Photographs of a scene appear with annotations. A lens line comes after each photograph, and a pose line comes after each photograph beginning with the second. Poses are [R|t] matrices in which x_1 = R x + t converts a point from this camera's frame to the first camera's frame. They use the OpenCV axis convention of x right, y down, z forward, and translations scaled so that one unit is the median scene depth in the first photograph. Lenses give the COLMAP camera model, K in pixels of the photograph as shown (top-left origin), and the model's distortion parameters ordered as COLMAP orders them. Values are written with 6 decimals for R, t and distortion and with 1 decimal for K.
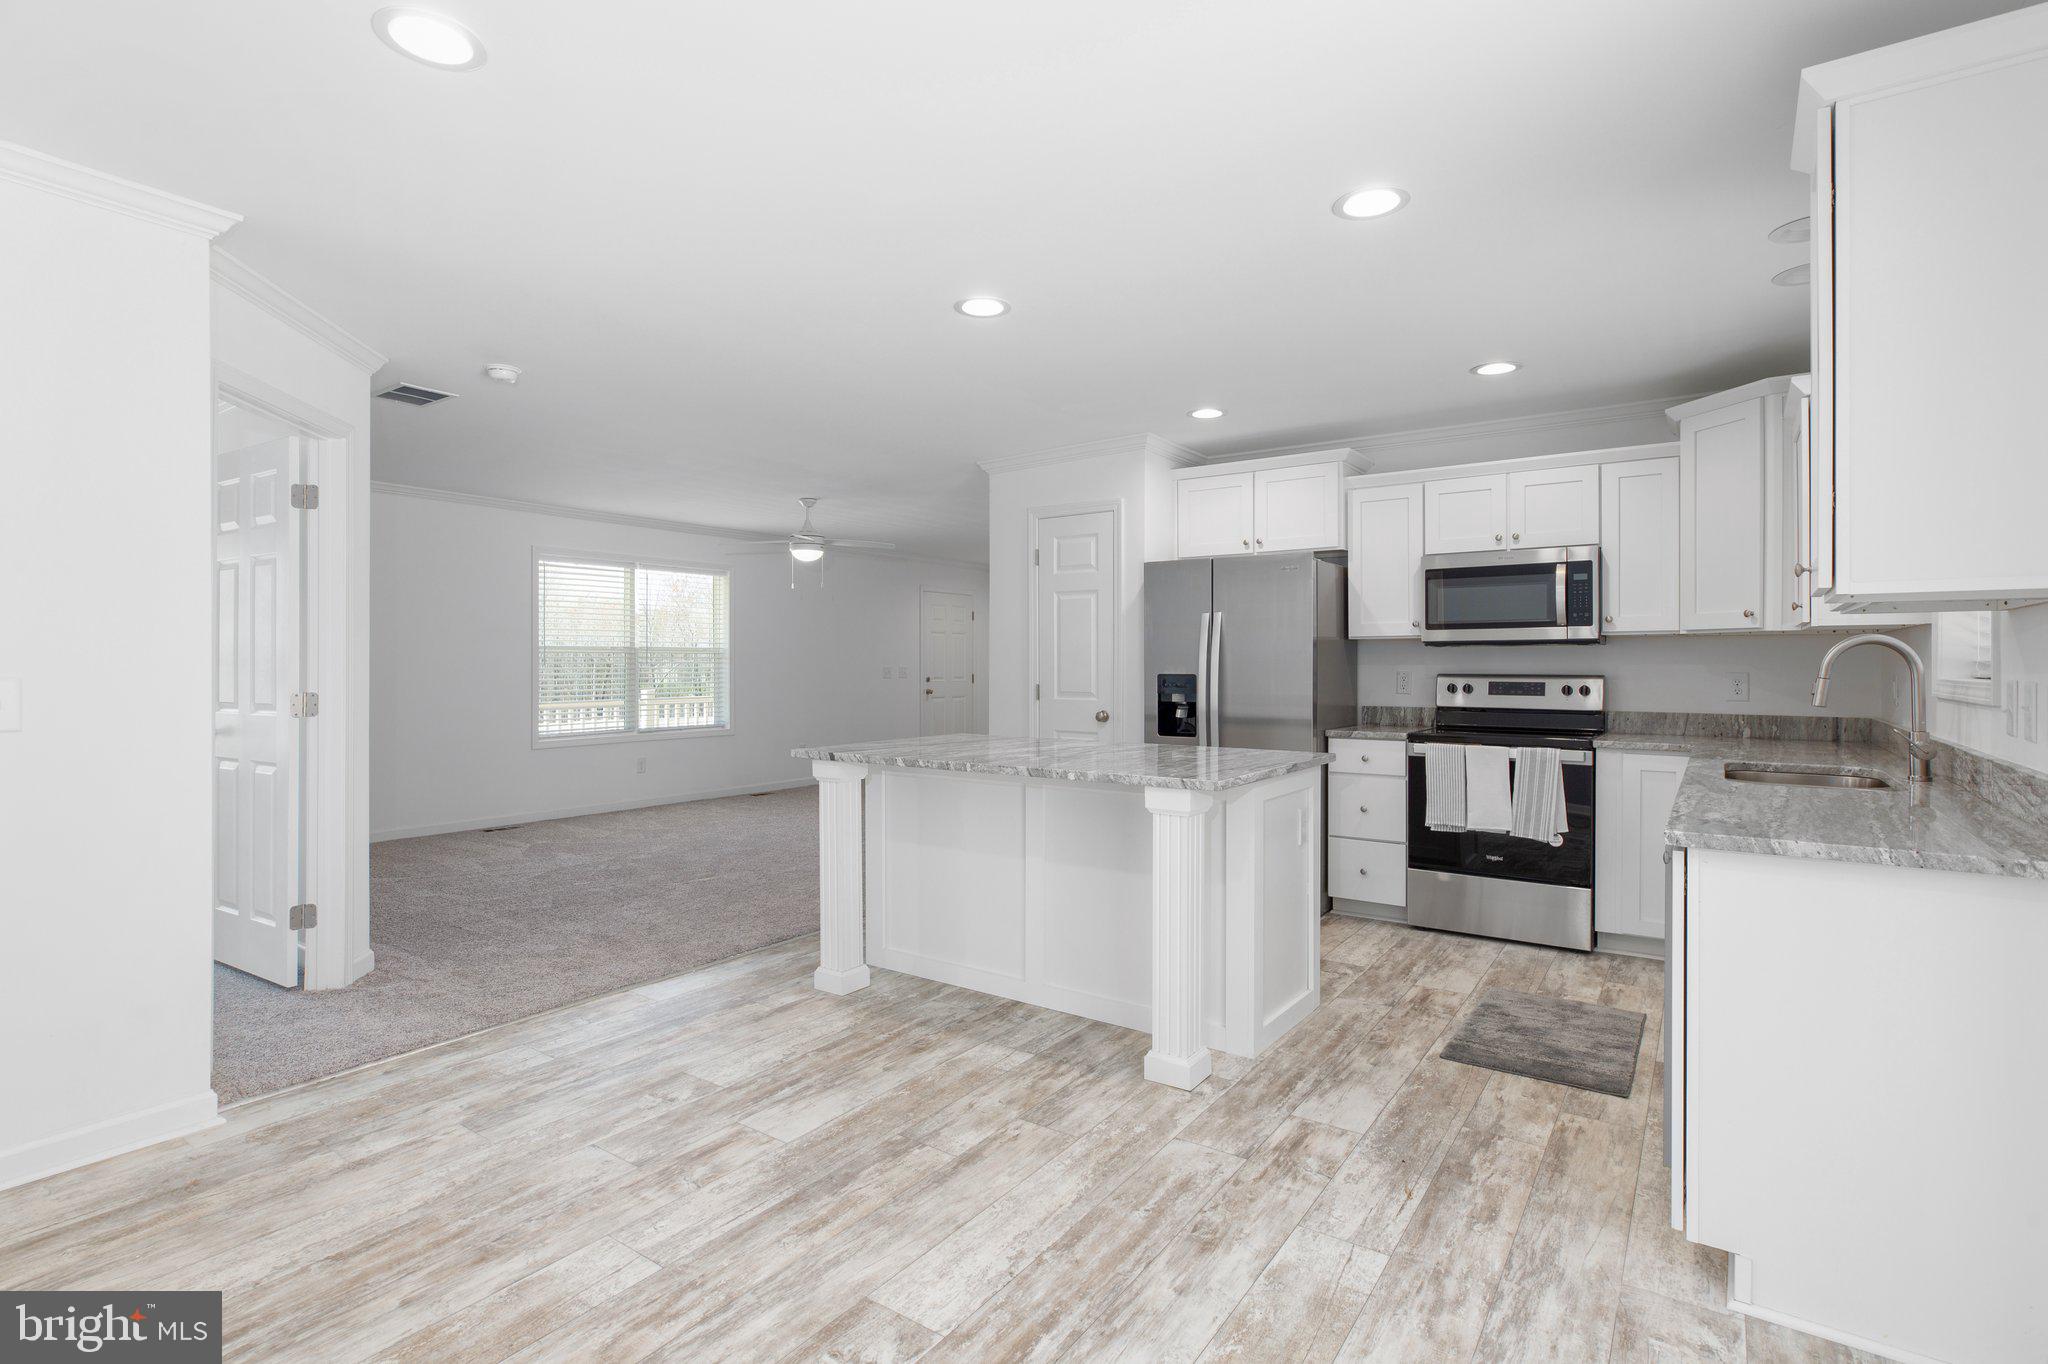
lens RADIAL K [[996.9, 0, 1039.3], [0, 996.9, 660.9], [0, 0, 1]] dist [-0.011407, -0.000015]
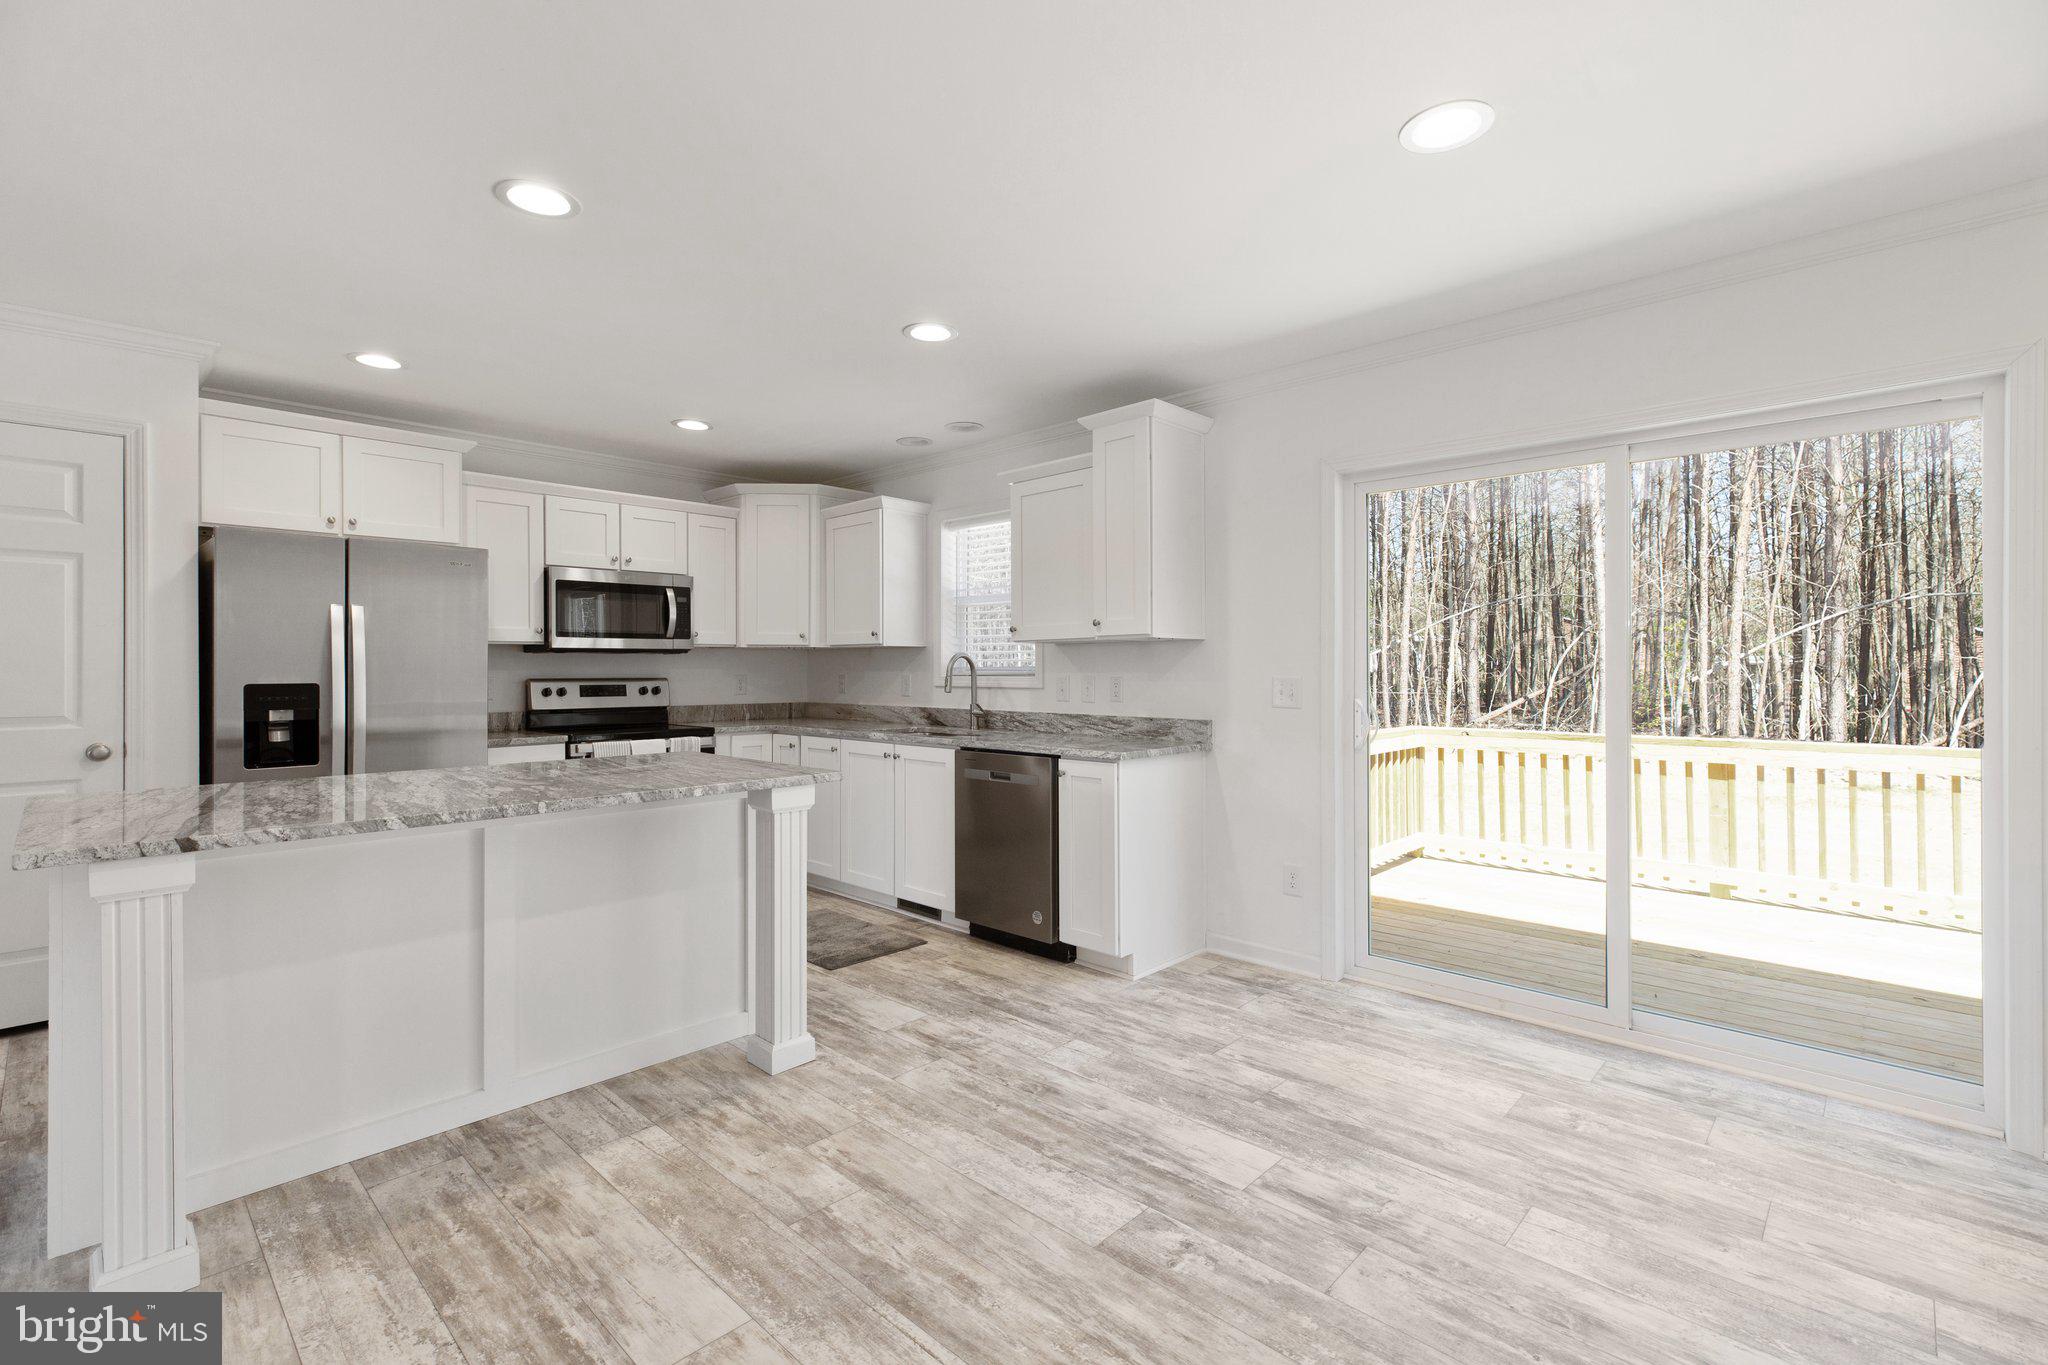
lens RADIAL K [[898.0, 0, 1010.3], [0, 898.0, 664.9], [0, 0, 1]] dist [0.005166, 0.000430]
pose [[0.163243, 0.002814, 0.986582, -0.545455], [-0.000824, 0.999996, -0.002716, 0.000715], [-0.986586, -0.000369, 0.163244, 0.432784]]
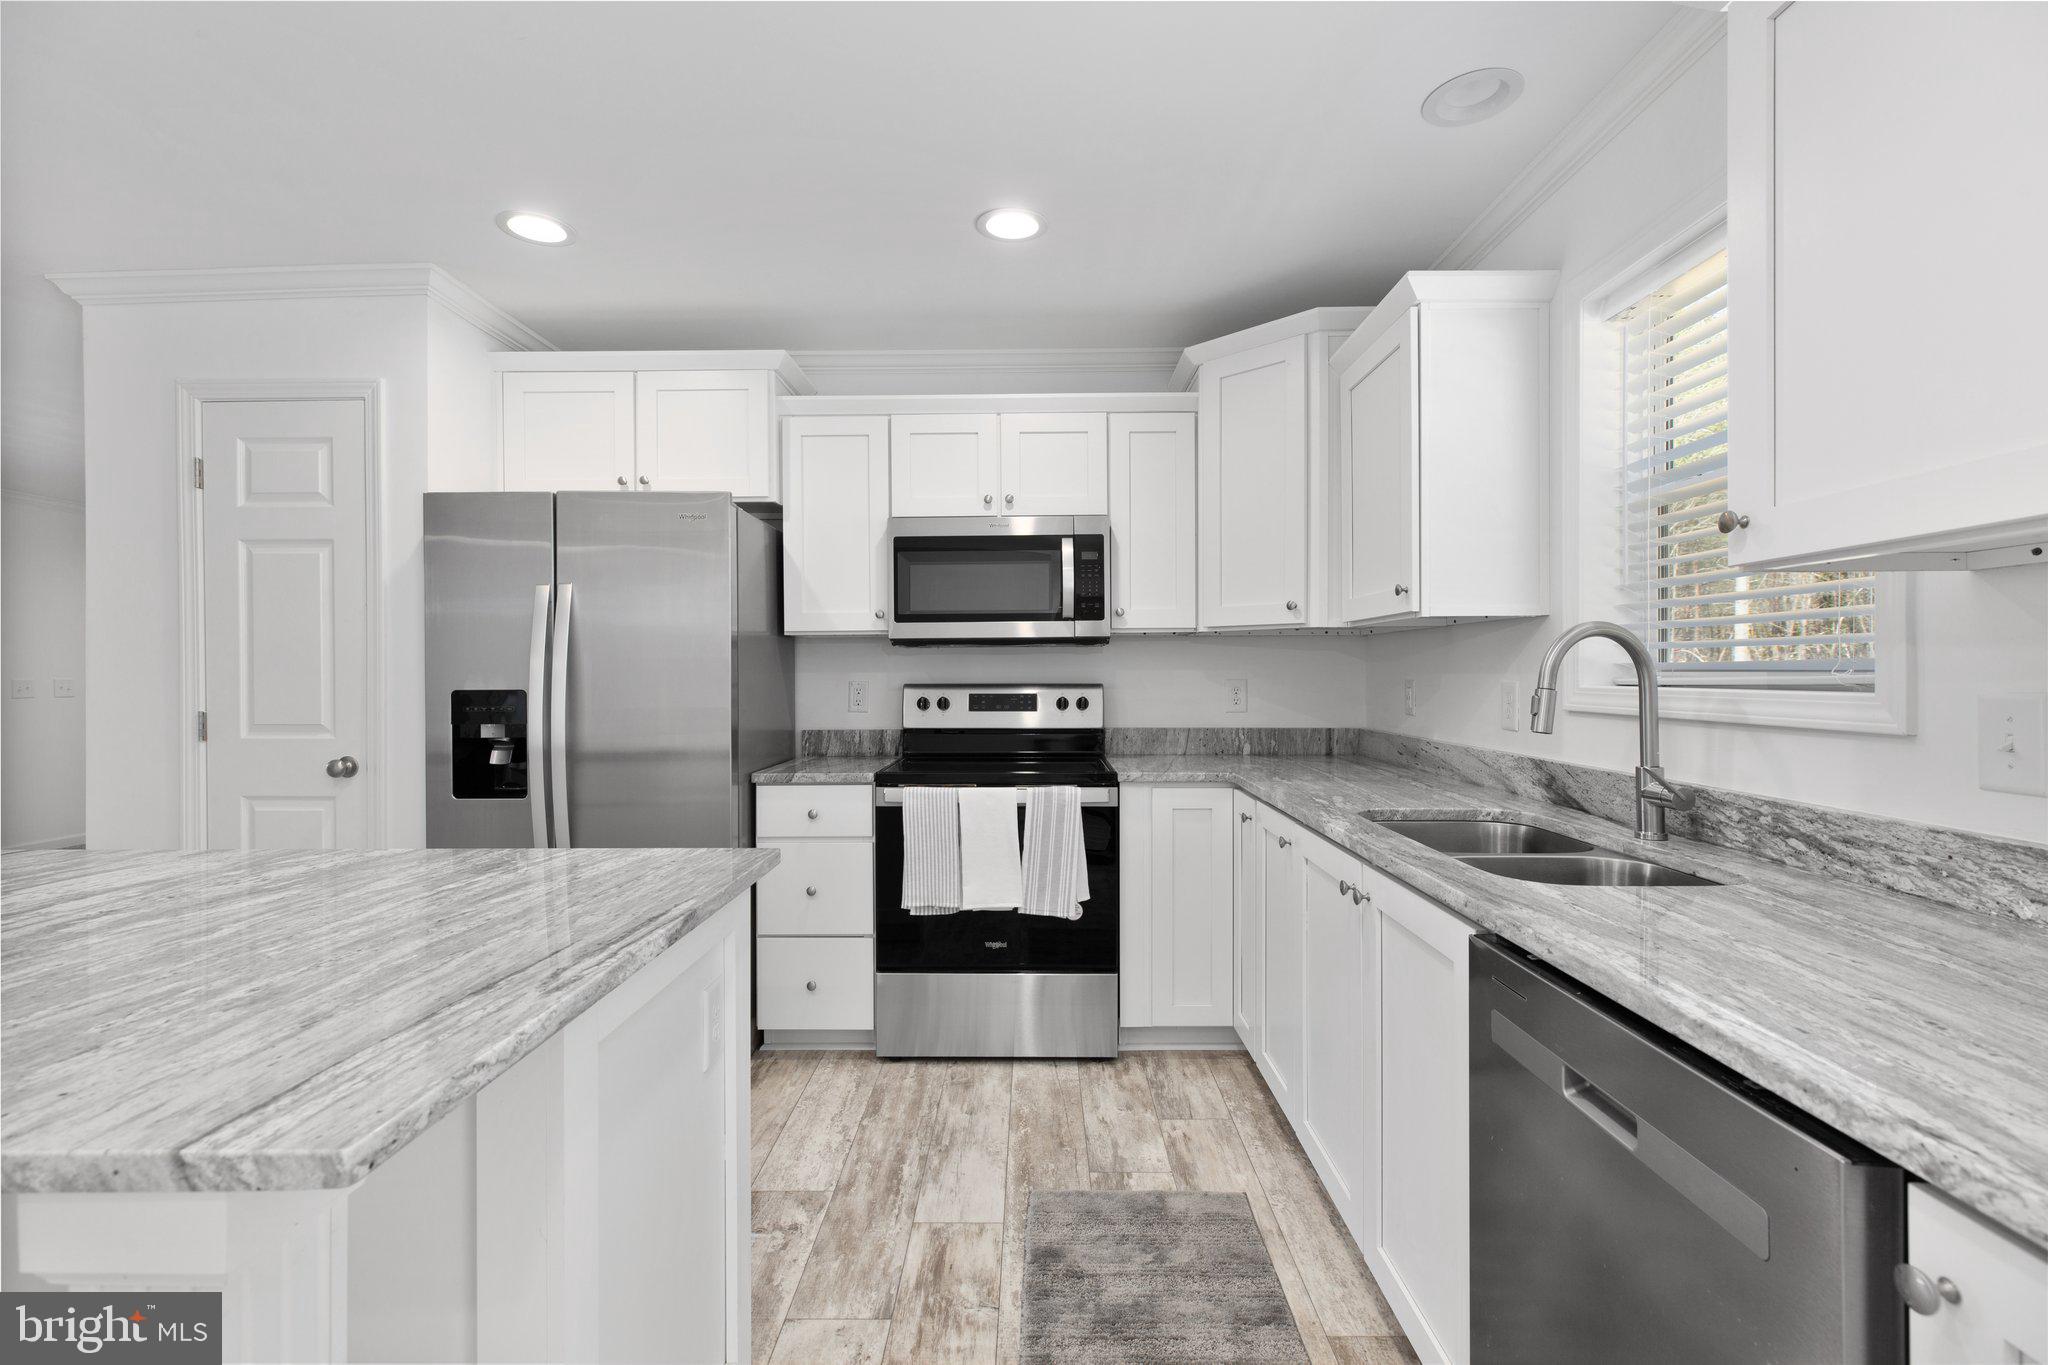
lens RADIAL K [[891.7, 0, 1038.4], [0, 891.7, 674.9], [0, 0, 1]] dist [0.002777, 0.000199]
pose [[0.824764, -0.005857, 0.565447, 0.133677], [0.003067, 0.999978, 0.005884, 0.003149], [-0.565469, -0.003119, 0.824764, 0.490067]]
